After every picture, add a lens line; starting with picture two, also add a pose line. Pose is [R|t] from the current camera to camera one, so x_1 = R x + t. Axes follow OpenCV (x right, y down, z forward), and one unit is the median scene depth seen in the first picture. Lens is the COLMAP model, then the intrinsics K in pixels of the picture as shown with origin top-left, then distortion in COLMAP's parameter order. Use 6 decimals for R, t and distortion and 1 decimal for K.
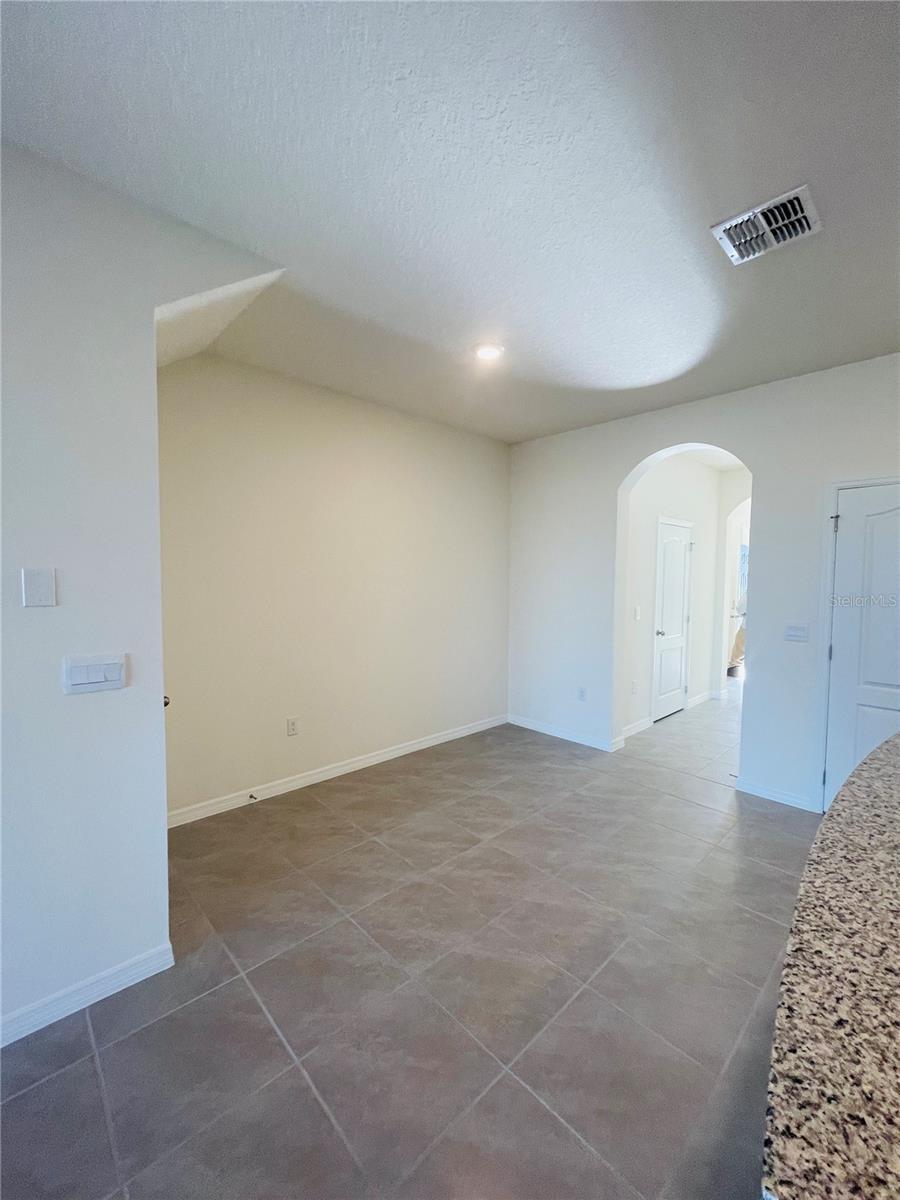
lens RADIAL K [[485.6, 0, 450.0], [0, 485.6, 600.0], [0, 0, 1]] dist [-0.001896, -0.000180]
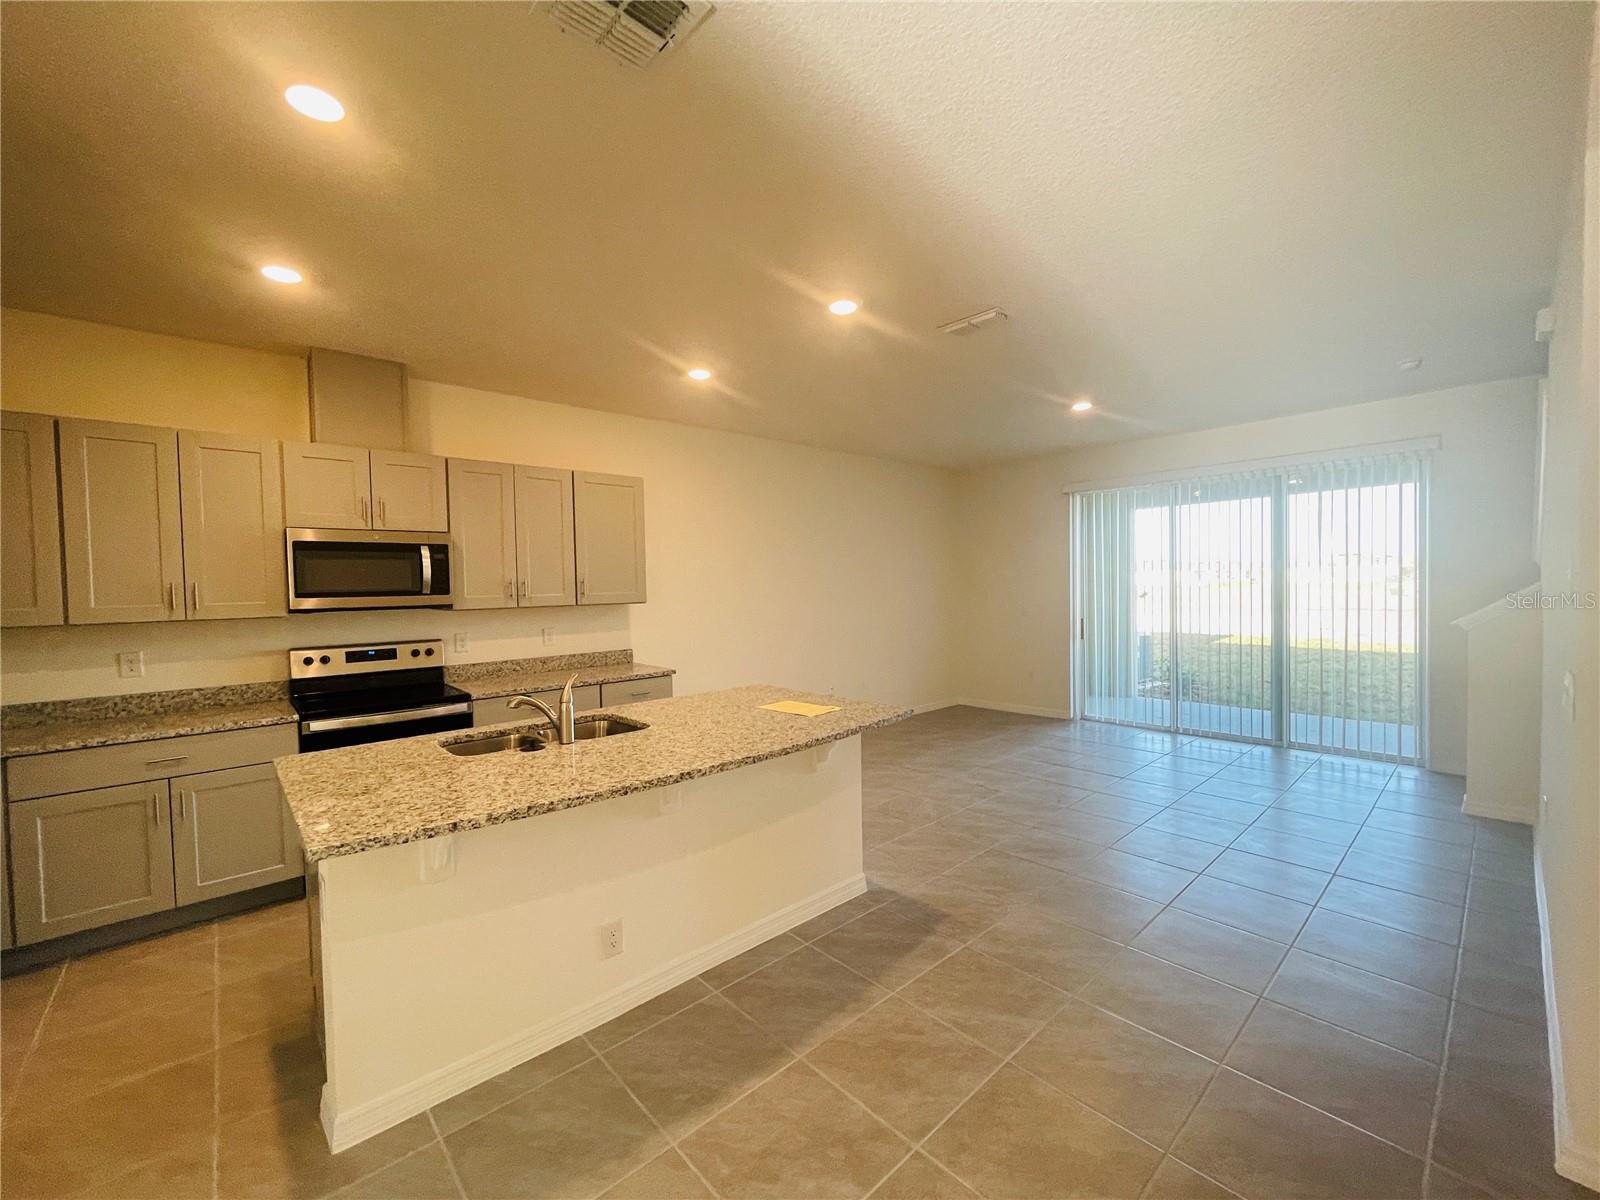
lens RADIAL K [[647.5, 0, 800.0], [0, 647.5, 600.0], [0, 0, 1]] dist [-0.001896, -0.000180]
pose [[-0.999673, 0.008466, 0.024146, 0.430229], [0.010288, 0.997027, 0.076359, -0.083467], [-0.023428, 0.076582, -0.996788, 1.930789]]
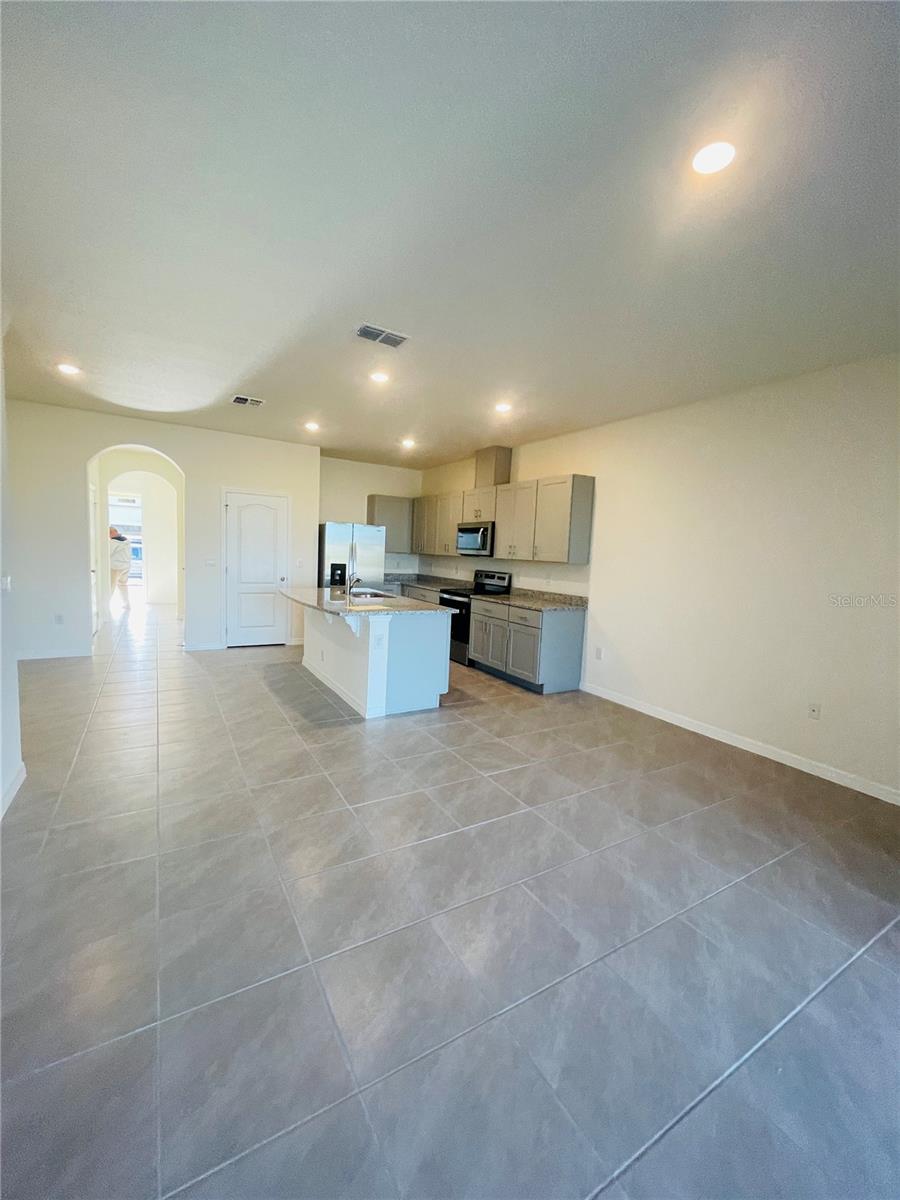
lens RADIAL K [[485.6, 0, 450.0], [0, 485.6, 600.0], [0, 0, 1]] dist [-0.001896, -0.000180]
pose [[0.217804, -0.100621, 0.970792, -1.845138], [0.006736, 0.994803, 0.101598, 0.047588], [-0.975969, -0.015589, 0.217350, -0.699201]]
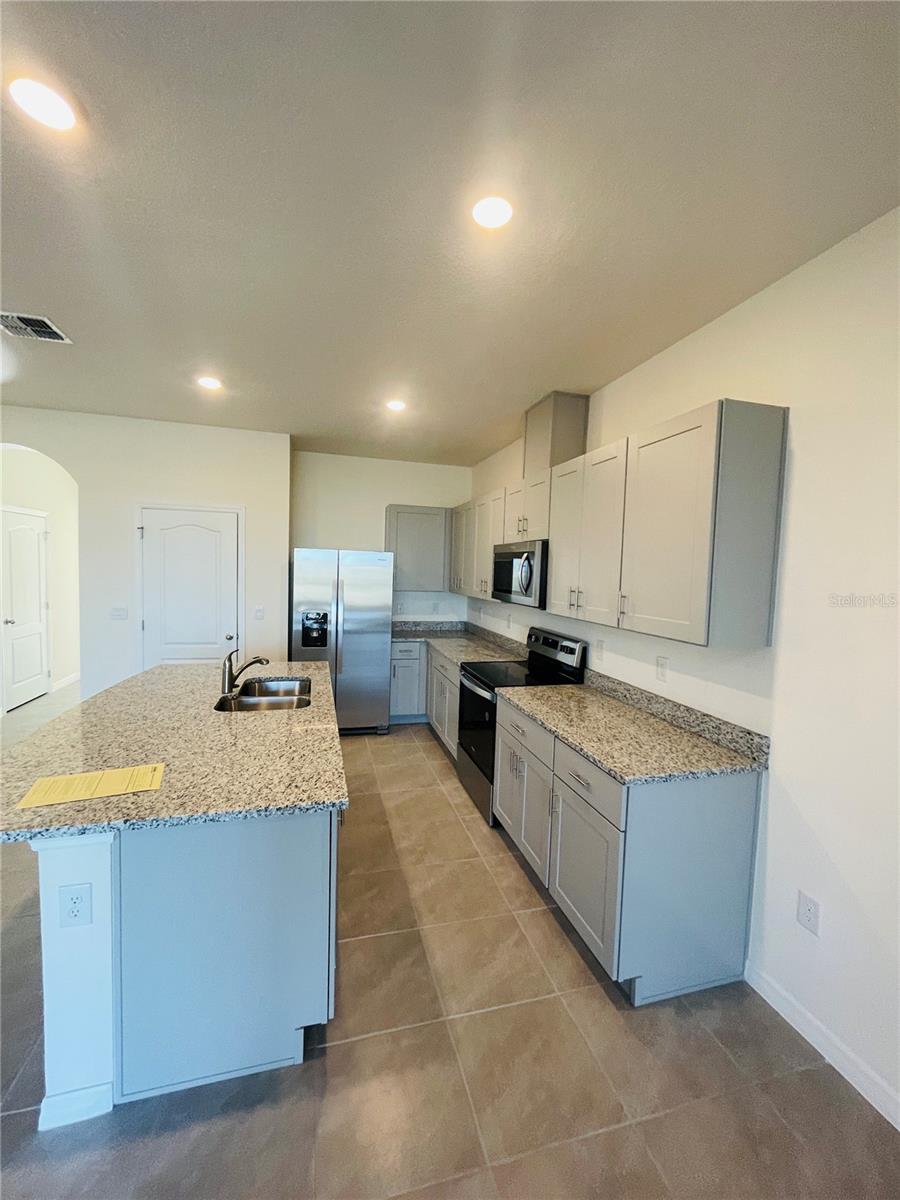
lens RADIAL K [[485.6, 0, 450.0], [0, 485.6, 600.0], [0, 0, 1]] dist [-0.001896, -0.000180]
pose [[0.471659, -0.055135, 0.880056, -0.038209], [0.018217, 0.998440, 0.052788, -0.038222], [-0.881593, -0.008866, 0.471927, -0.757563]]
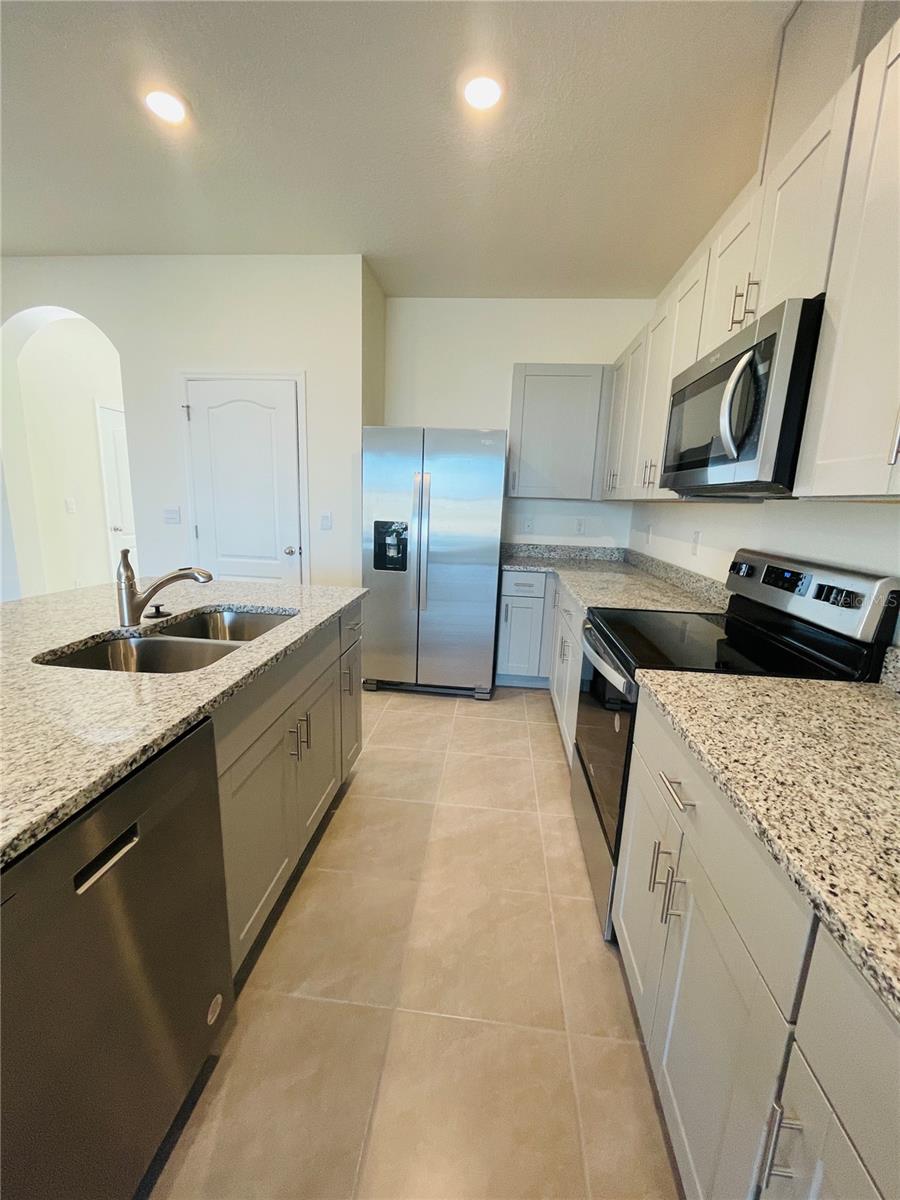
lens RADIAL K [[485.6, 0, 450.0], [0, 485.6, 600.0], [0, 0, 1]] dist [-0.001896, -0.000180]
pose [[0.755672, -0.117850, 0.644260, 0.841095], [0.006714, 0.985020, 0.172307, 0.128172], [-0.654916, -0.125882, 0.745144, -0.448873]]
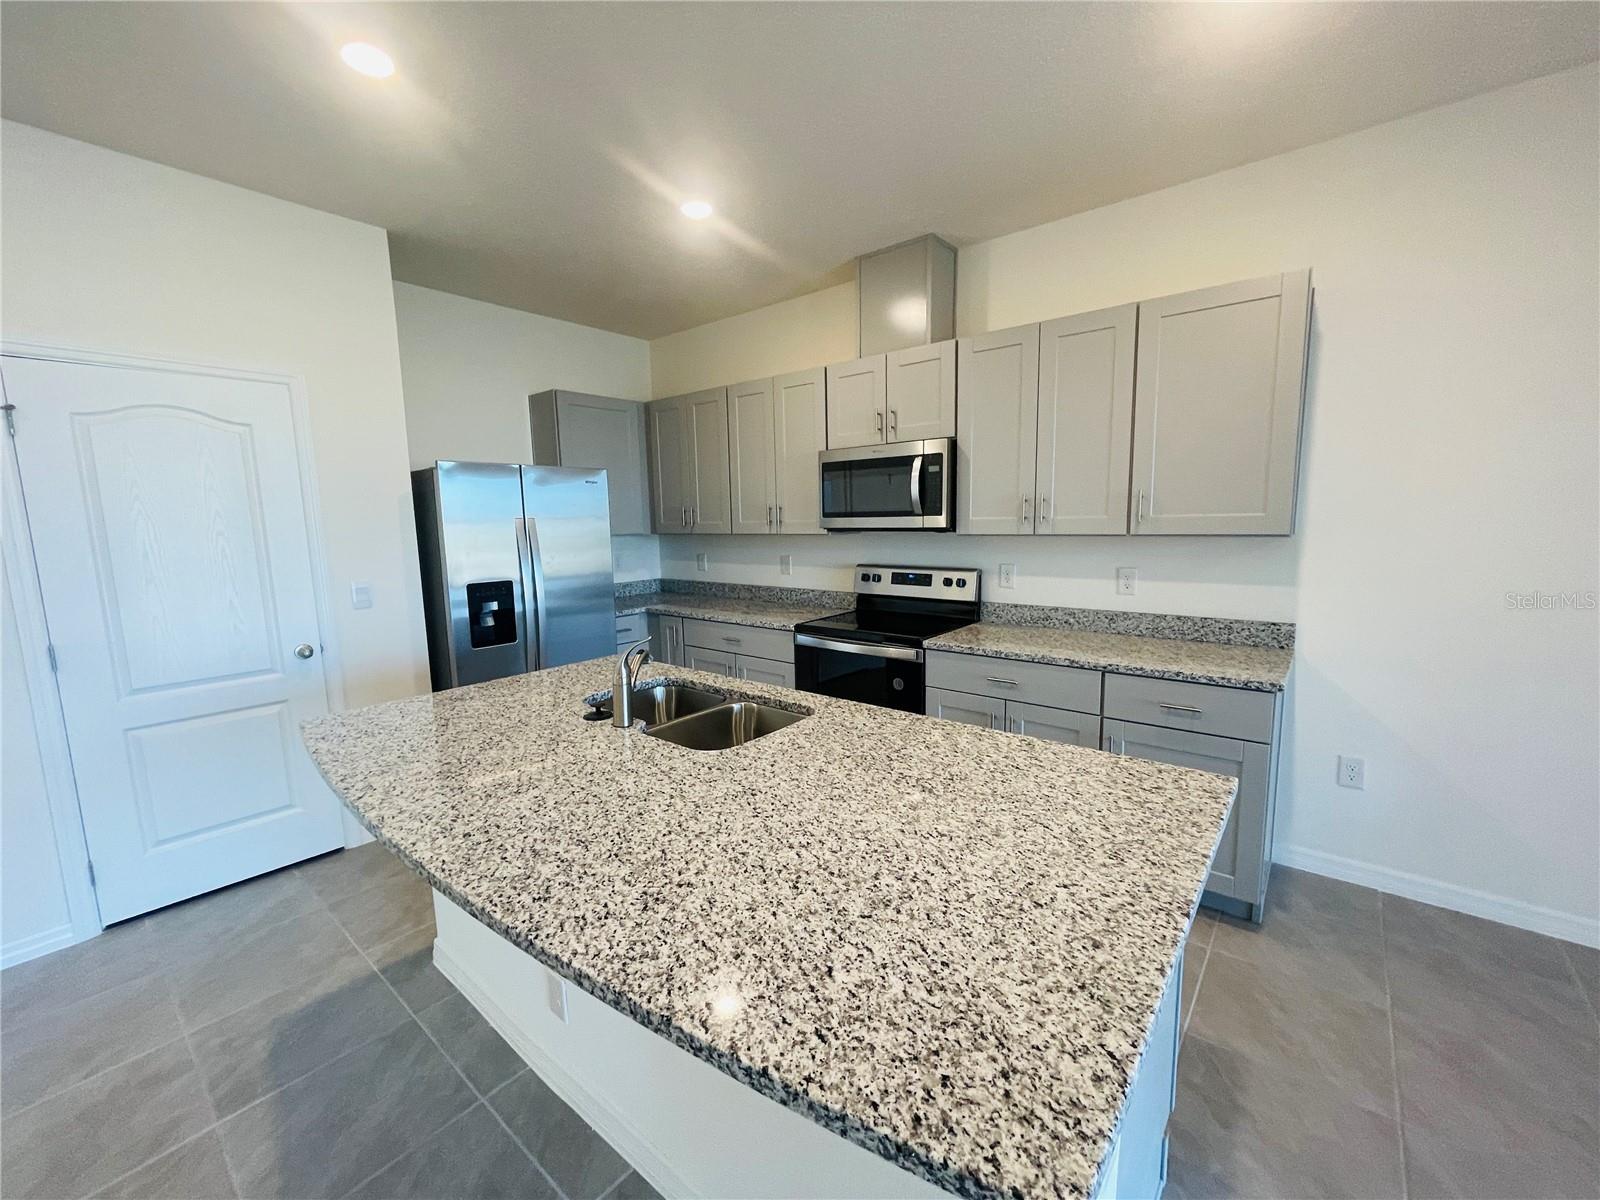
lens RADIAL K [[647.5, 0, 800.0], [0, 647.5, 600.0], [0, 0, 1]] dist [-0.001896, -0.000180]
pose [[-0.123215, -0.138031, 0.982734, -0.063412], [0.070415, 0.986568, 0.147398, -0.009669], [-0.989879, 0.087361, -0.111840, 0.405880]]
